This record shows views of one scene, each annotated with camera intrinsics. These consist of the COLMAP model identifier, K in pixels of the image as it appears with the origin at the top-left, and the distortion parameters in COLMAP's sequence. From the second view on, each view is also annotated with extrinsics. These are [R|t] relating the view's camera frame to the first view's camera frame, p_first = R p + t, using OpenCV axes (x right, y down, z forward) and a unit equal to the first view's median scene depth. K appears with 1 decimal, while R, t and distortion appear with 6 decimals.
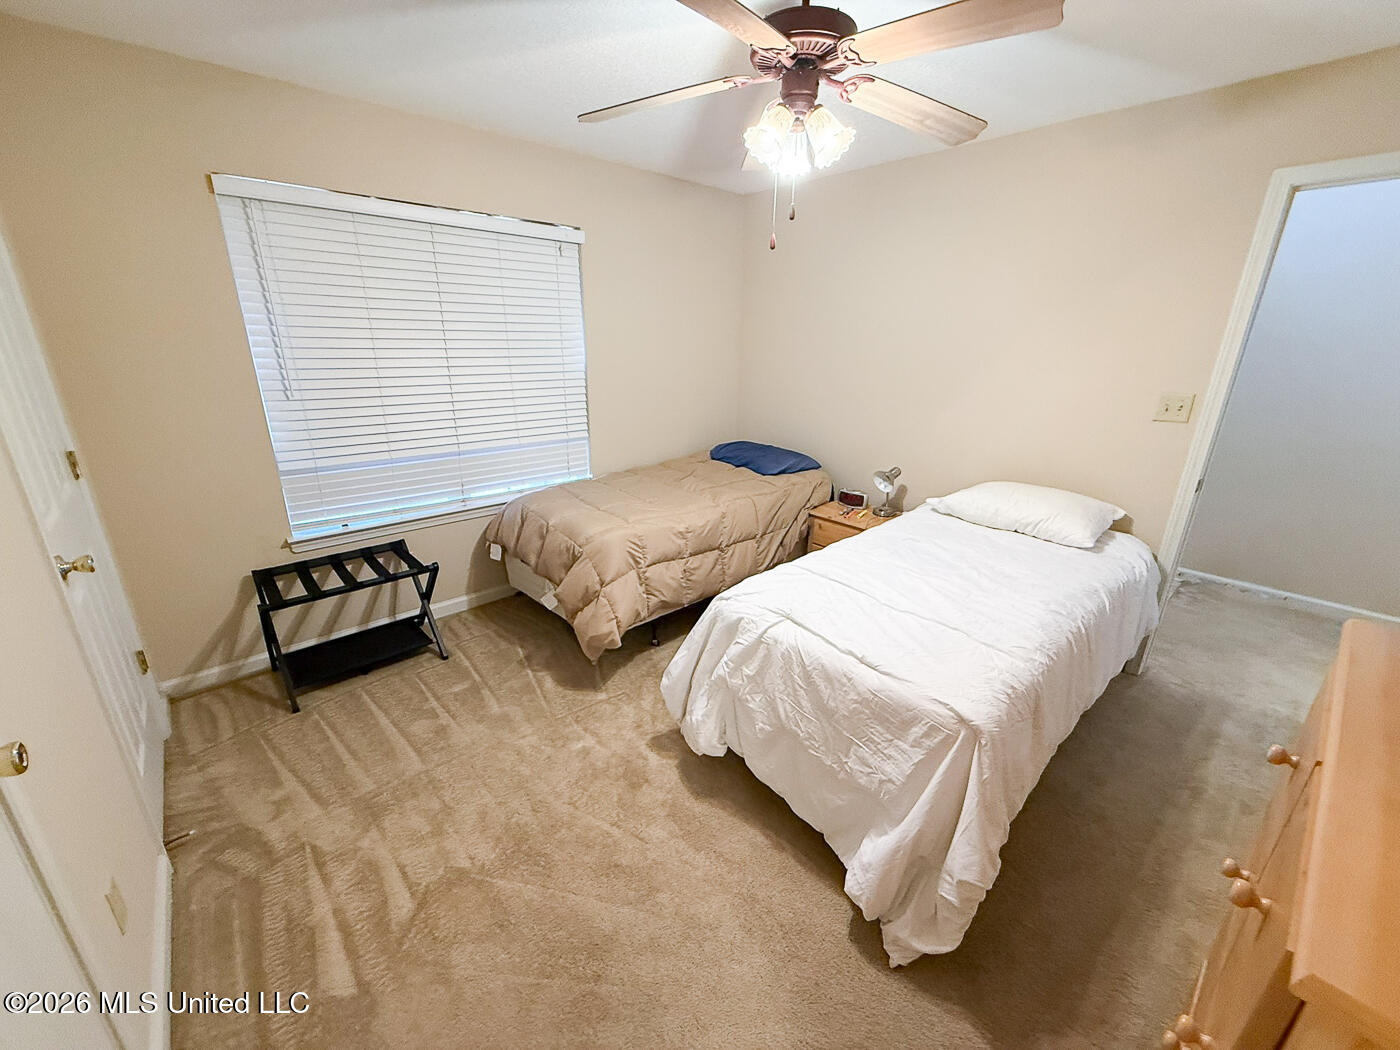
lens RADIAL K [[557.6, 0, 700.0], [0, 557.6, 525.0], [0, 0, 1]] dist [0.000522, -0.000344]
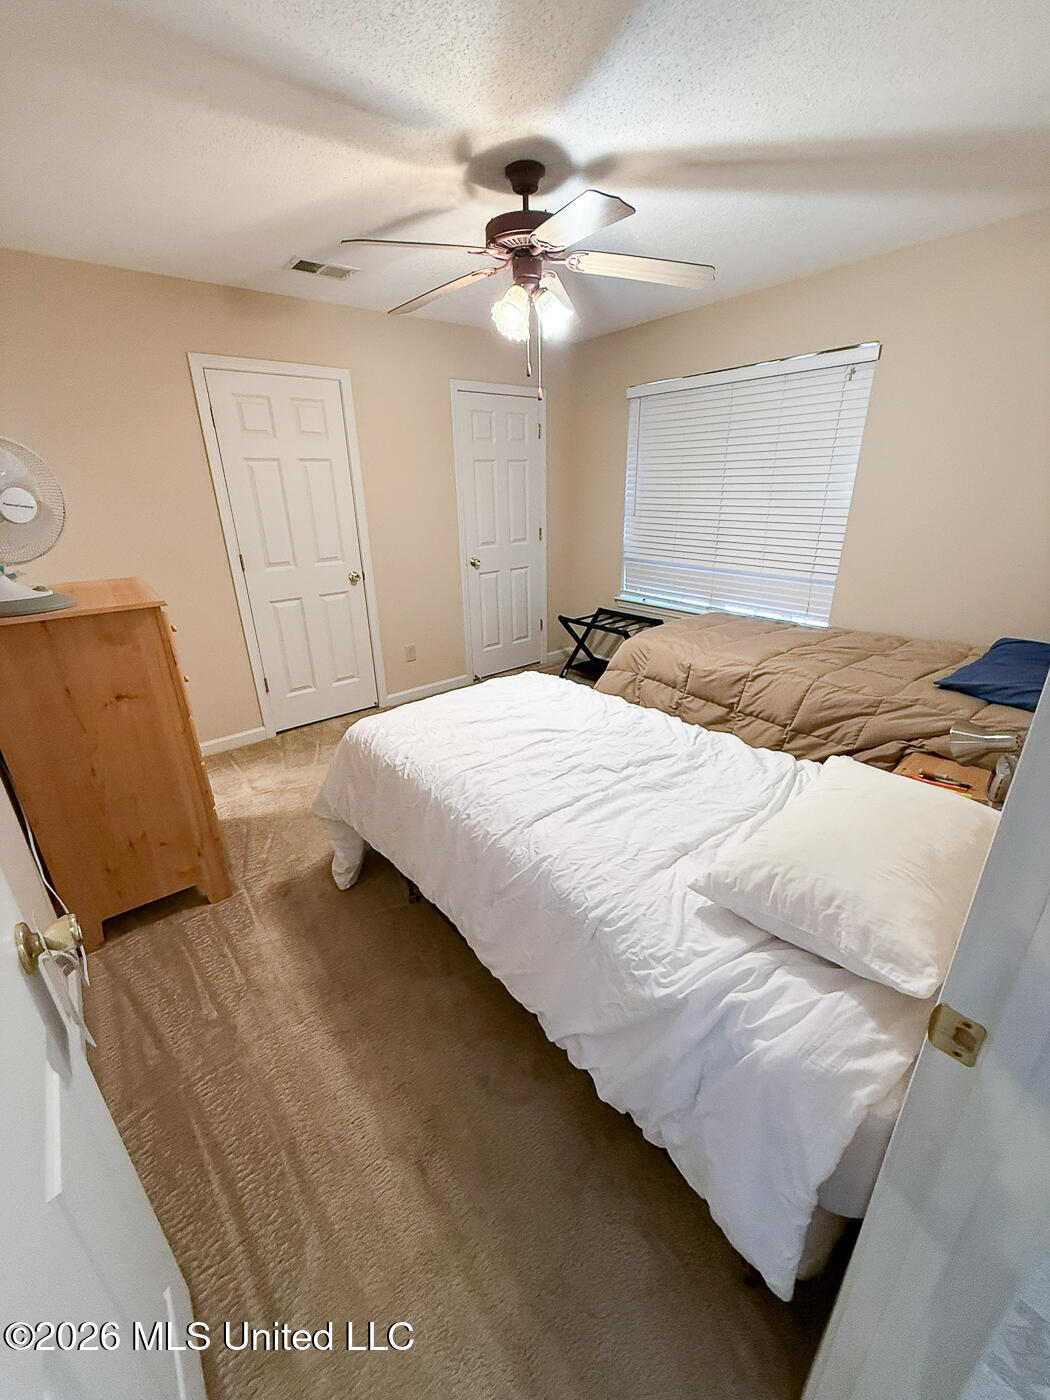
lens RADIAL K [[557.6, 0, 525.0], [0, 557.6, 700.0], [0, 0, 1]] dist [0.000522, -0.000344]
pose [[-0.053014, 0.353817, -0.933811, 0.927225], [-0.296592, 0.887349, 0.353051, -0.198850], [0.953532, 0.295677, 0.057897, 0.656450]]
